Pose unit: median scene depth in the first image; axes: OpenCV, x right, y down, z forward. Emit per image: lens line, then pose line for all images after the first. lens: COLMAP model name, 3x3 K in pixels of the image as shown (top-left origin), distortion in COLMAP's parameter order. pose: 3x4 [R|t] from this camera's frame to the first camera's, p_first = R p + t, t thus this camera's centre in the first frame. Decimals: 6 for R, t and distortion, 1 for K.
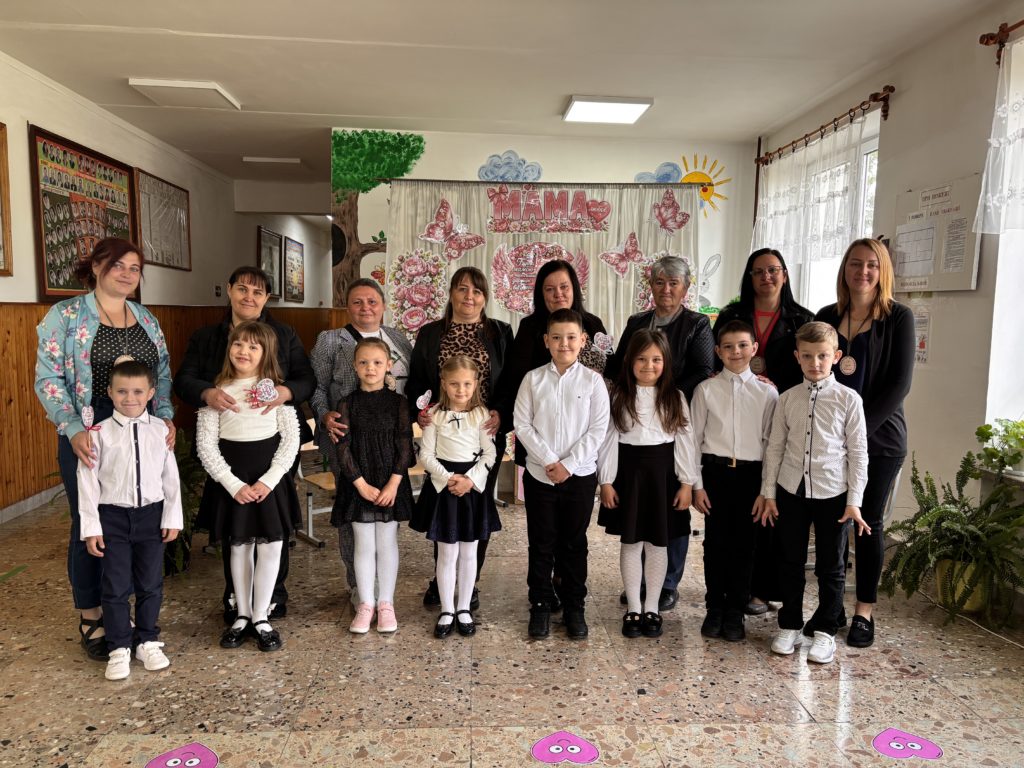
lens RADIAL K [[774.3, 0, 512.0], [0, 774.3, 384.0], [0, 0, 1]] dist [0.007139, 0.008030]
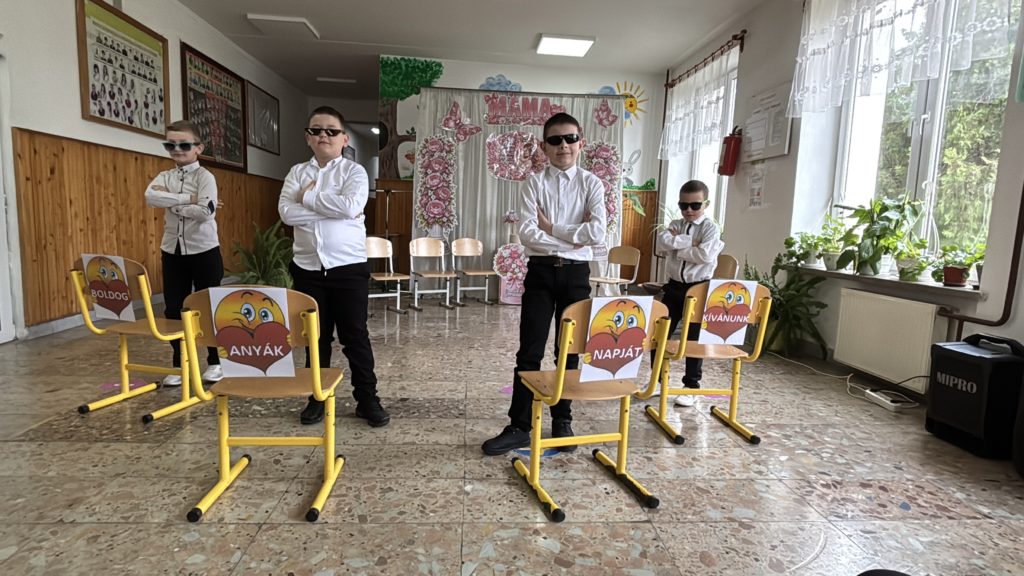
lens RADIAL K [[572.3, 0, 512.0], [0, 572.3, 288.0], [0, 0, 1]] dist [0.001039, -0.003056]
pose [[0.999601, 0.021583, 0.018199, 0.009662], [-0.021919, 0.999589, 0.018490, 0.100573], [-0.017793, -0.018882, 0.999663, -0.119426]]
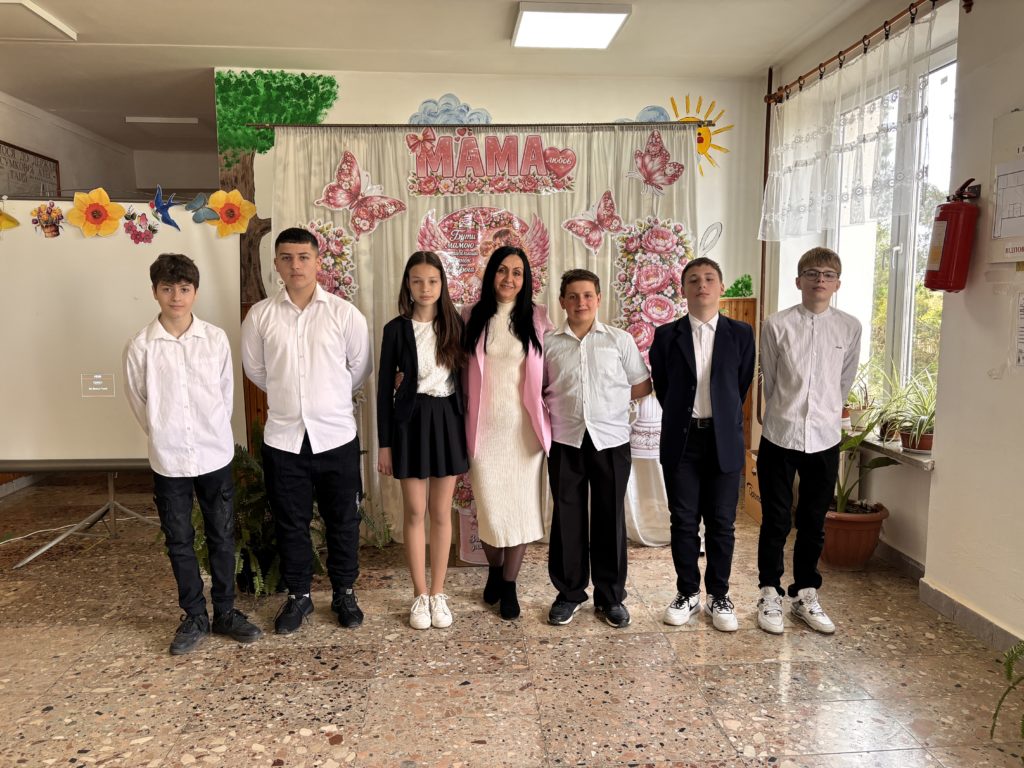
lens RADIAL K [[752.9, 0, 512.0], [0, 752.9, 384.0], [0, 0, 1]] dist [-0.007754, -0.002471]
pose [[0.999626, -0.025553, 0.009791, 0.053844], [0.025348, 0.999468, 0.020518, -0.029592], [-0.010310, -0.020262, 0.999742, 0.283856]]
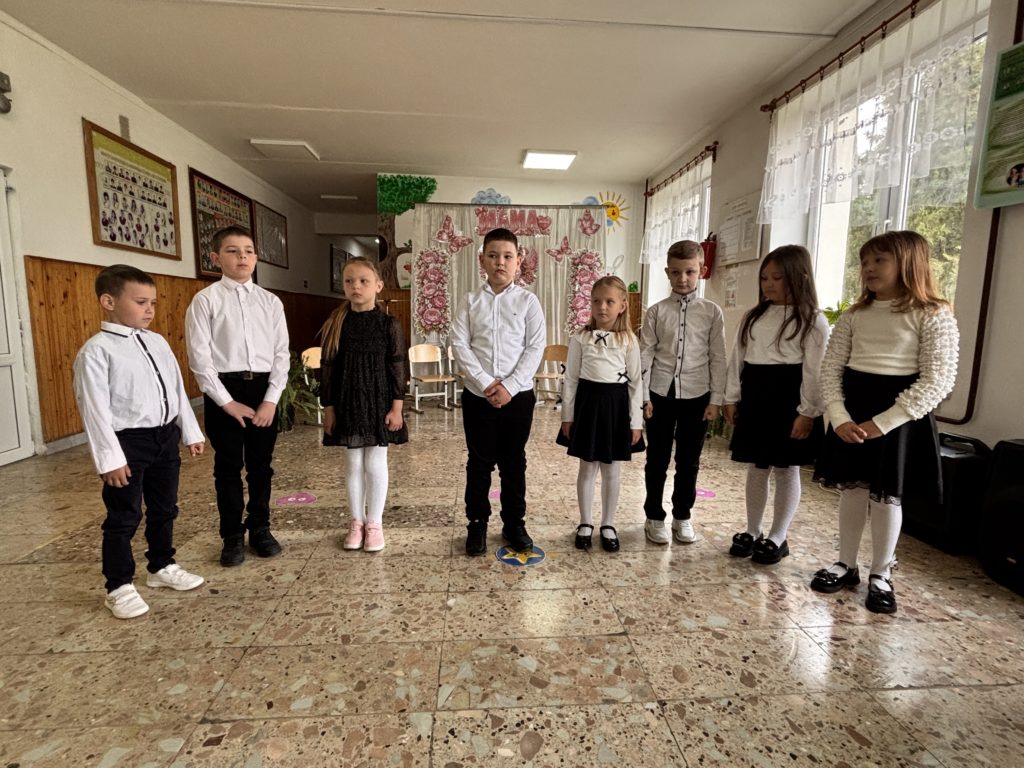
lens RADIAL K [[525.0, 0, 512.0], [0, 525.0, 384.0], [0, 0, 1]] dist [-0.002262, 0.000444]
pose [[0.999884, -0.005529, 0.014198, 0.027619], [0.005145, 0.999624, 0.026935, 0.082218], [-0.014342, -0.026859, 0.999536, -0.098907]]
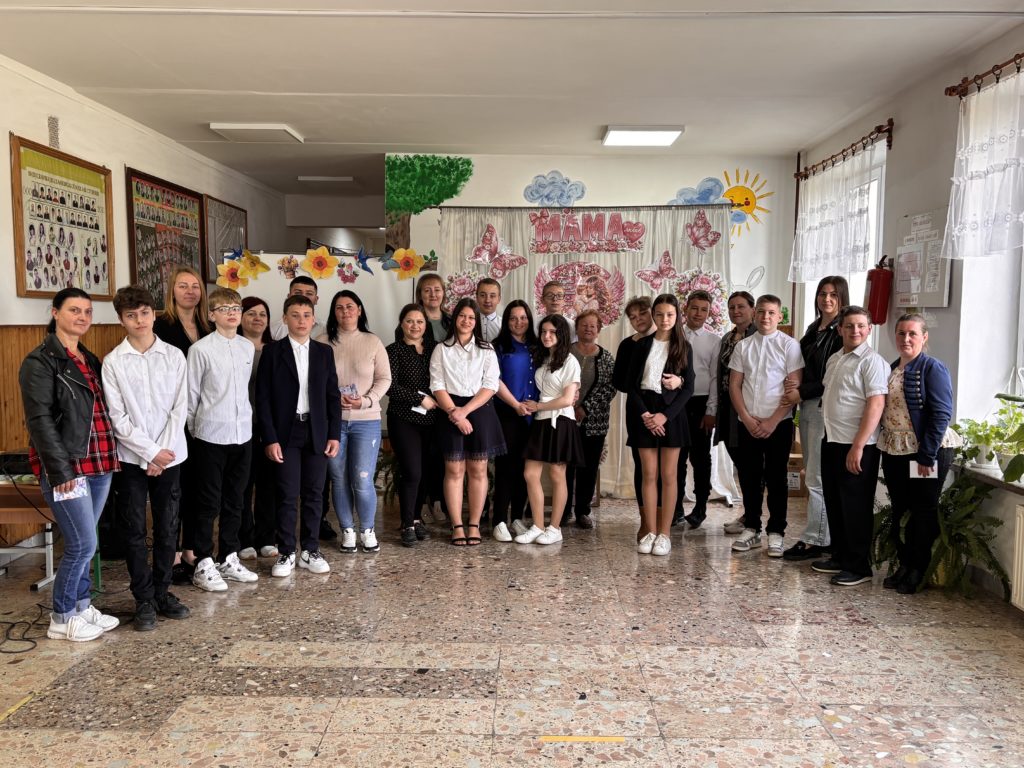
lens RADIAL K [[940.4, 0, 512.0], [0, 940.4, 384.0], [0, 0, 1]] dist [0.026436, -0.001767]
pose [[0.996804, -0.004699, -0.079744, 0.046971], [0.002963, 0.999756, -0.021874, 0.014407], [0.079827, 0.021568, 0.996575, -0.301732]]
